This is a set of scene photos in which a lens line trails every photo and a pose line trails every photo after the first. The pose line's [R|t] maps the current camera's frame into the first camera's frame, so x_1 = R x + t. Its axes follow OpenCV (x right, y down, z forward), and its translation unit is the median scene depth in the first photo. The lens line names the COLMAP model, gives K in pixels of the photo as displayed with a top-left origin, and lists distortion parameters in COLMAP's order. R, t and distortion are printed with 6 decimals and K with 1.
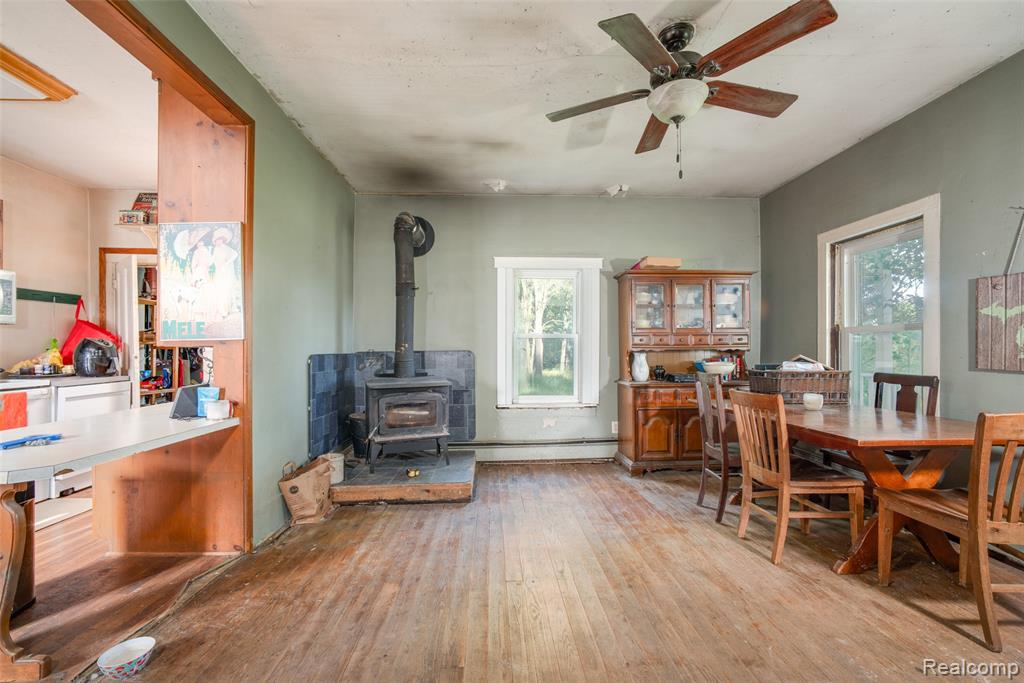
lens RADIAL K [[443.2, 0, 510.7], [0, 443.2, 345.0], [0, 0, 1]] dist [-0.012332, 0.001384]
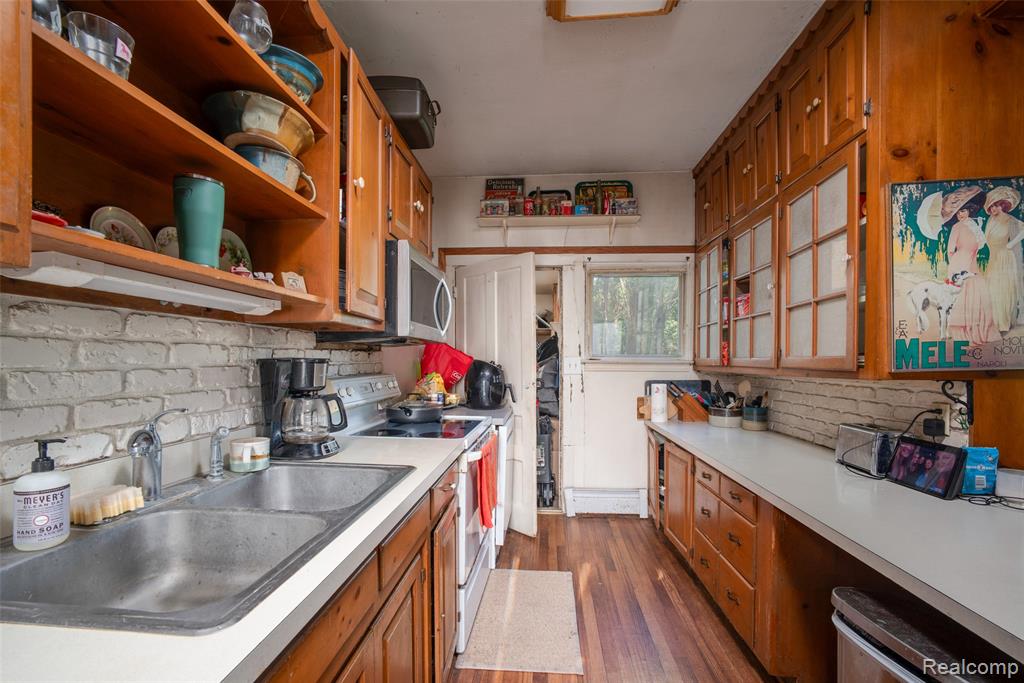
lens RADIAL K [[443.2, 0, 510.7], [0, 443.2, 360.8], [0, 0, 1]] dist [-0.012332, 0.001384]
pose [[0.993429, -0.001742, -0.114441, -1.262083], [0.003678, 0.999854, 0.016714, -0.037012], [0.114395, -0.017025, 0.993289, 0.316913]]
